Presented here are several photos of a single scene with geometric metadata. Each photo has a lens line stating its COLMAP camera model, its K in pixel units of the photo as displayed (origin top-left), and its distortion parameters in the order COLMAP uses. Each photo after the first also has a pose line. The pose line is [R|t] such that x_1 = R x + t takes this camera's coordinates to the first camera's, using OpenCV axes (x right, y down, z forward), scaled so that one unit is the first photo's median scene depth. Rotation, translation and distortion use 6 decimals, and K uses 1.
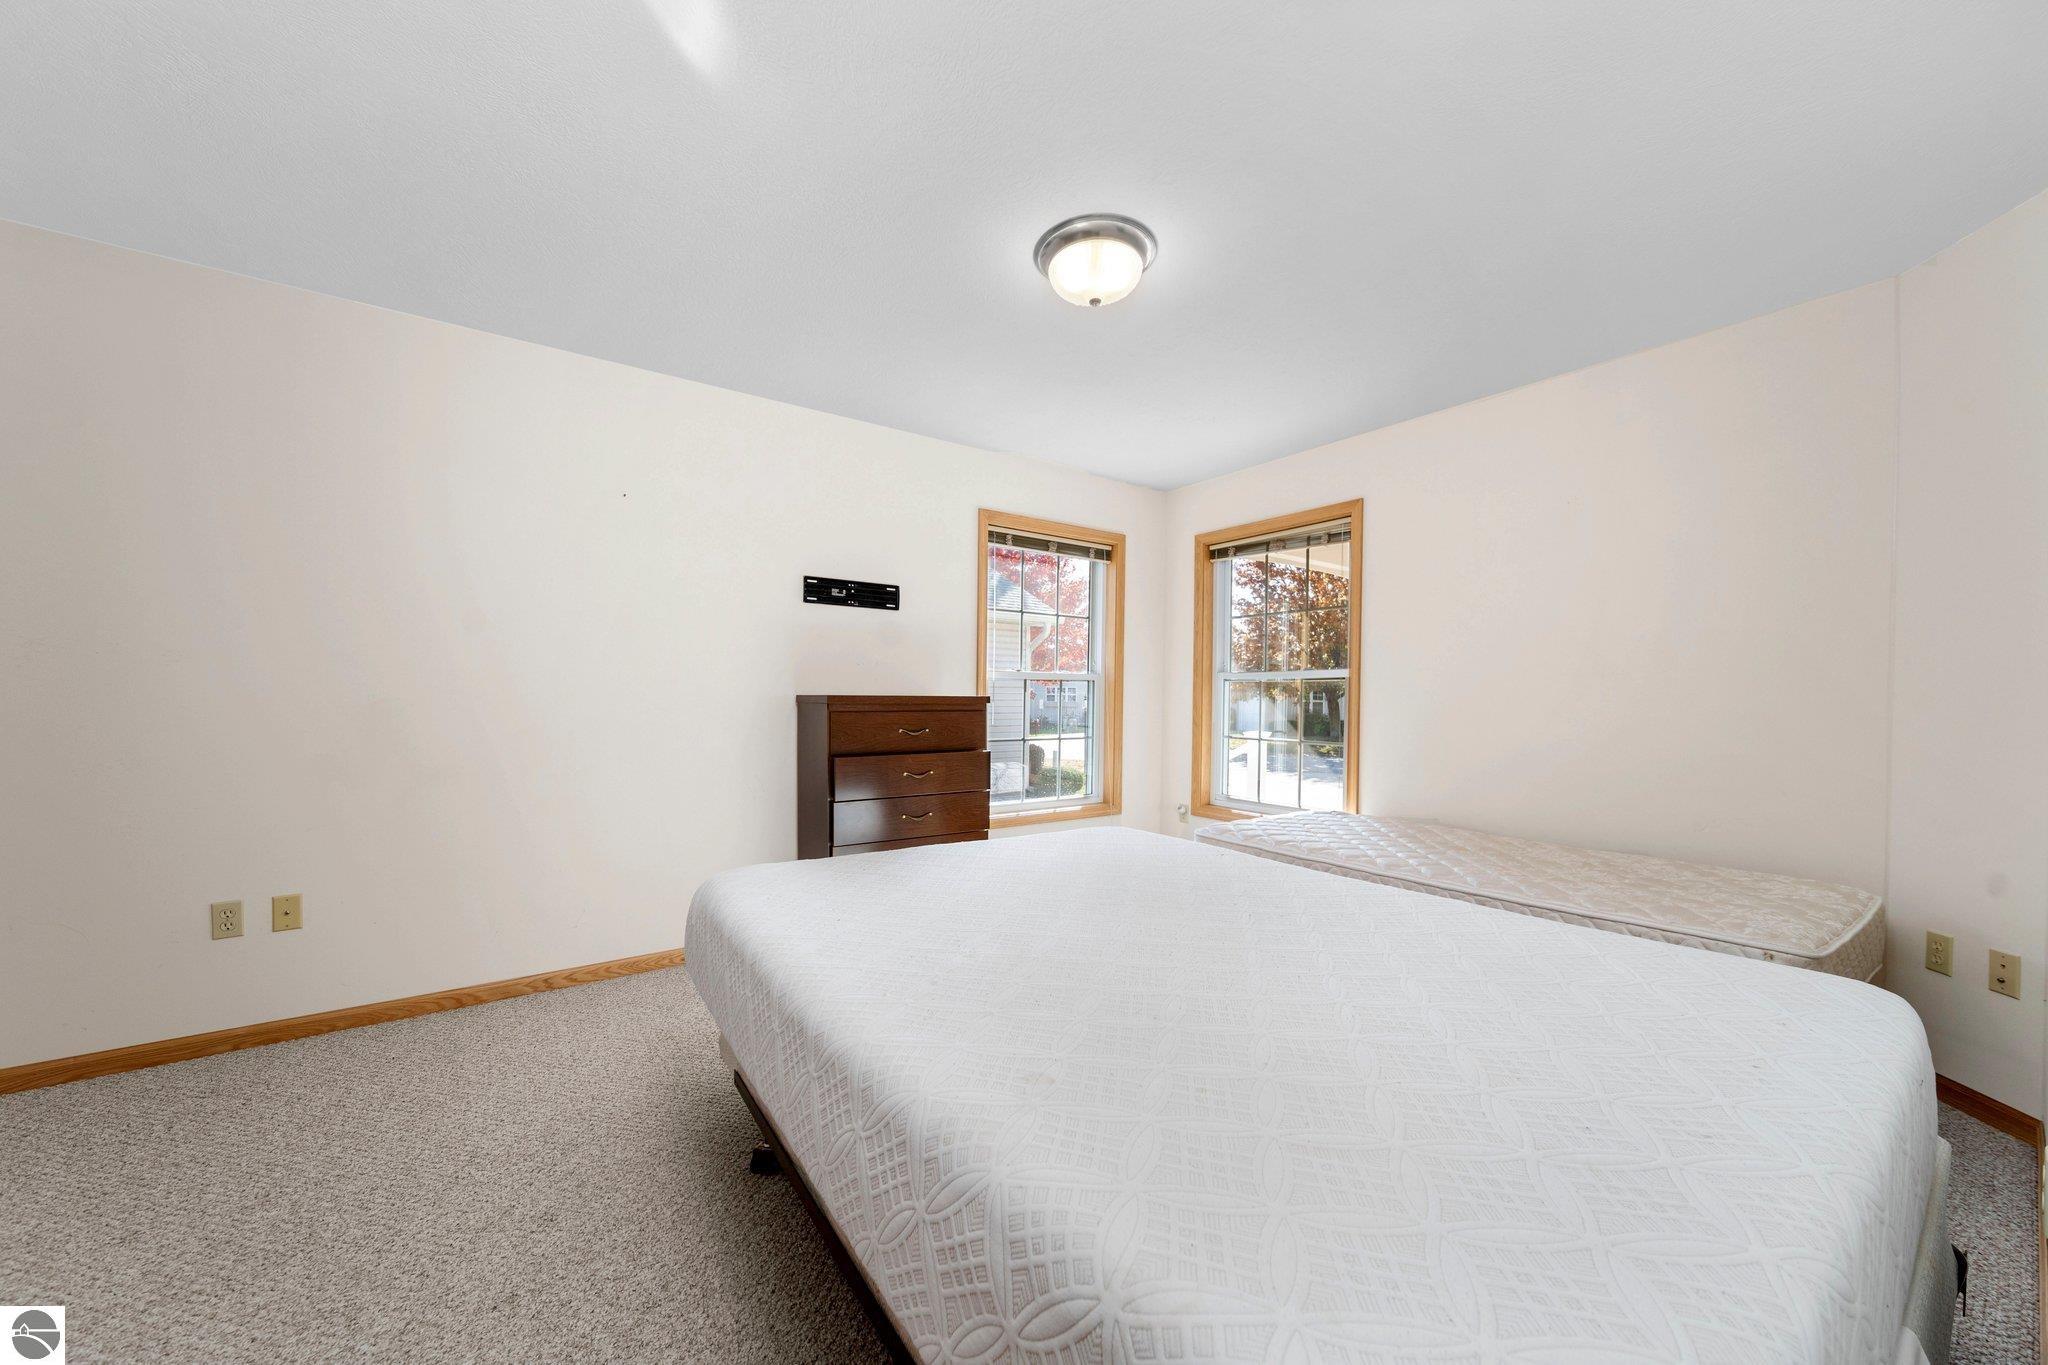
lens RADIAL K [[735.3, 0, 1020.3], [0, 735.3, 701.9], [0, 0, 1]] dist [-0.001809, -0.000250]
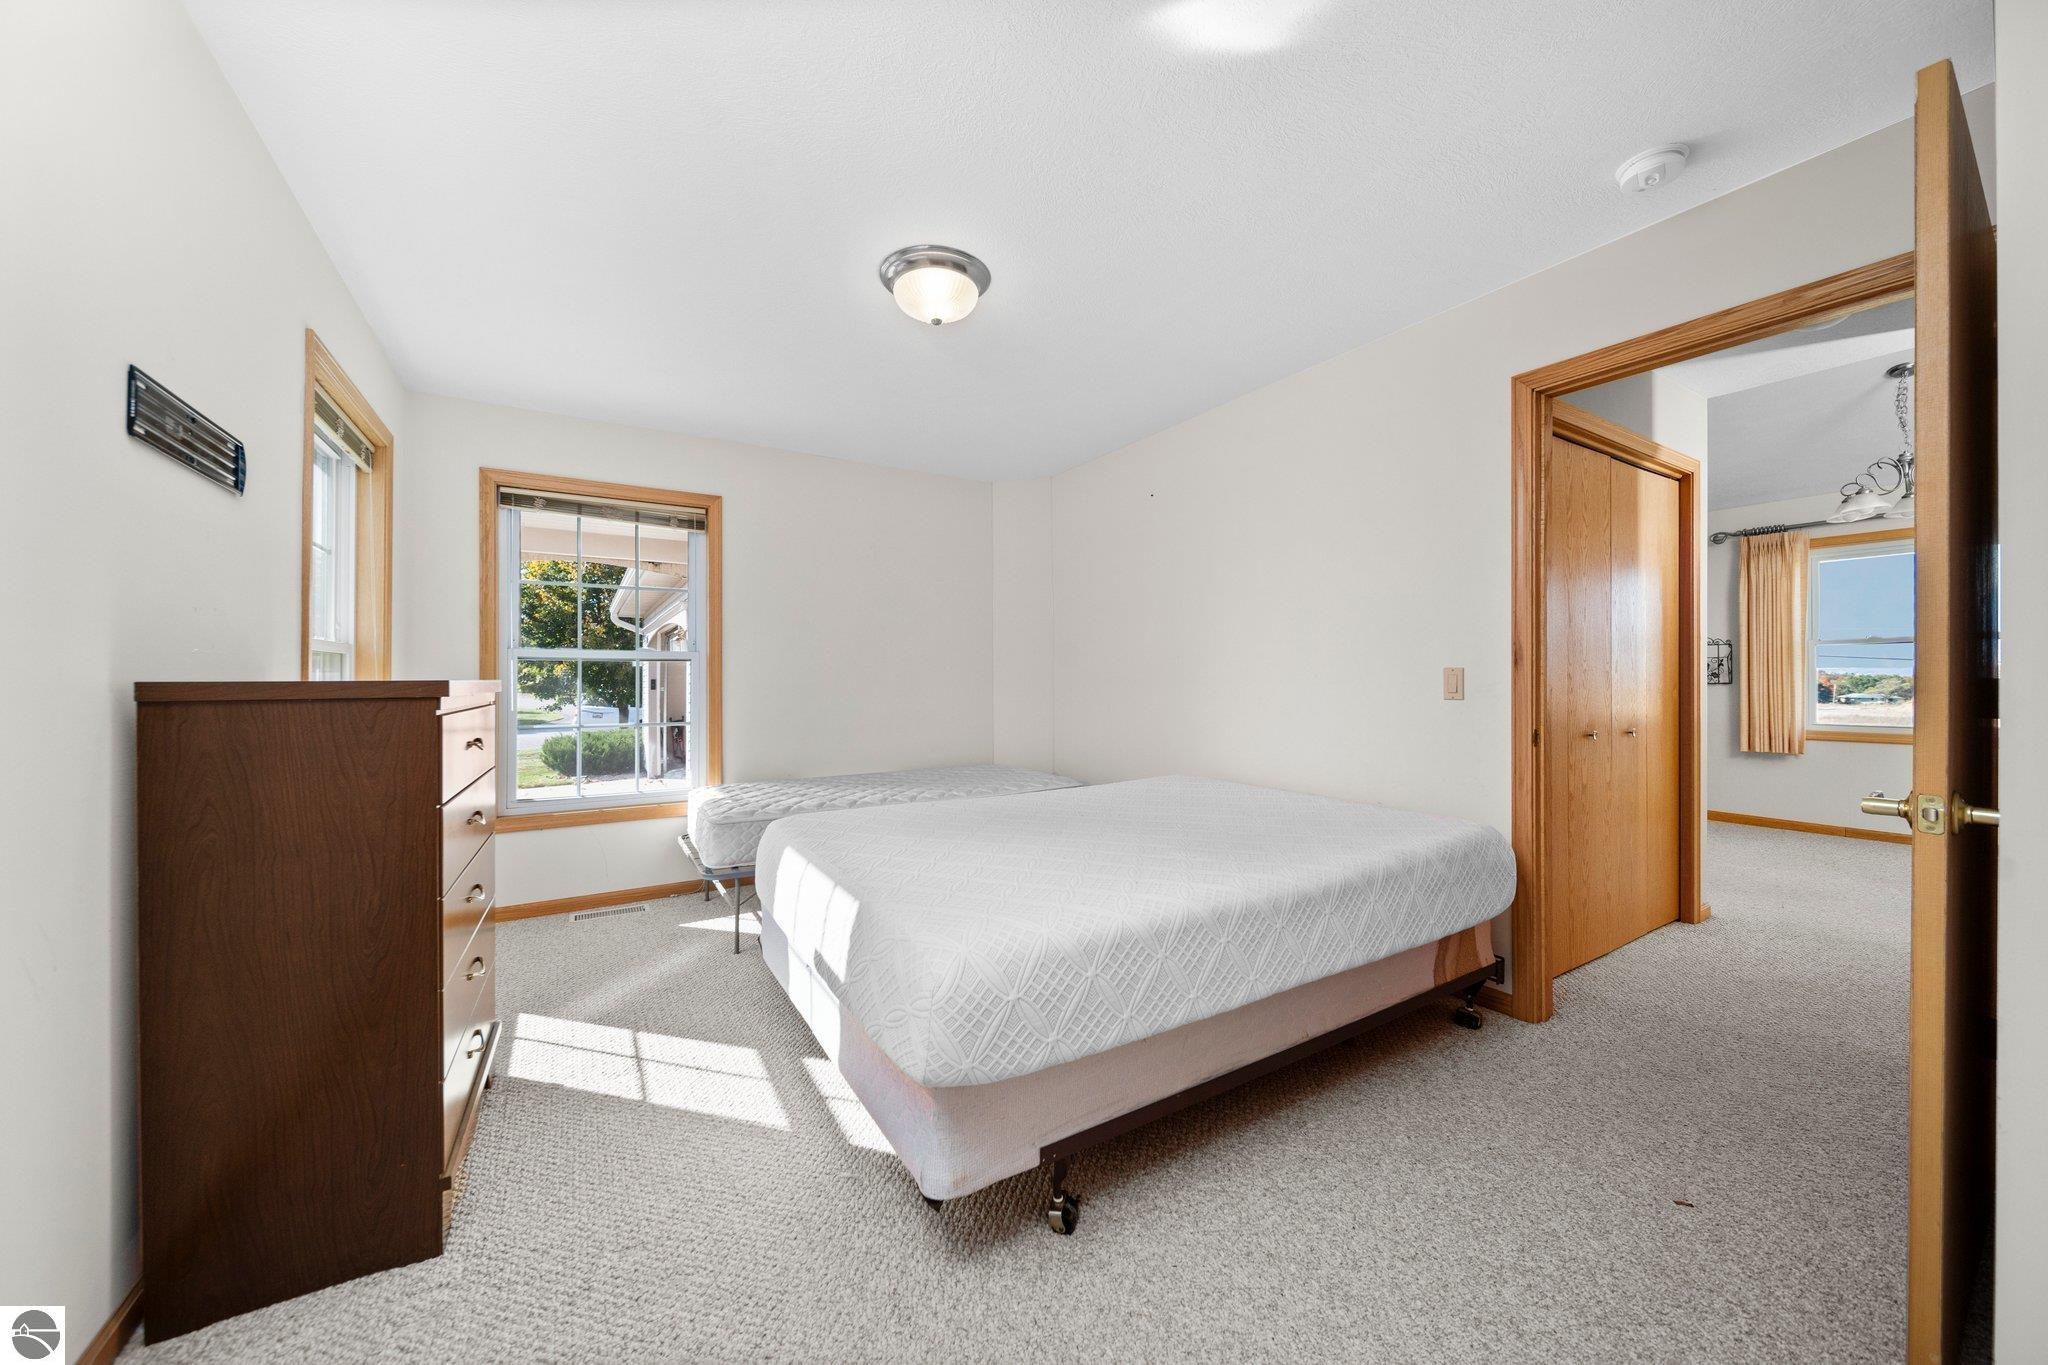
lens RADIAL K [[728.0, 0, 1024.0], [0, 728.0, 682.5], [0, 0, 1]] dist [-0.000624, -0.000053]
pose [[0.061942, -0.008618, 0.998043, -0.550198], [0.003828, 0.999957, 0.008397, -0.008037], [-0.998072, 0.003300, 0.061973, 0.445541]]
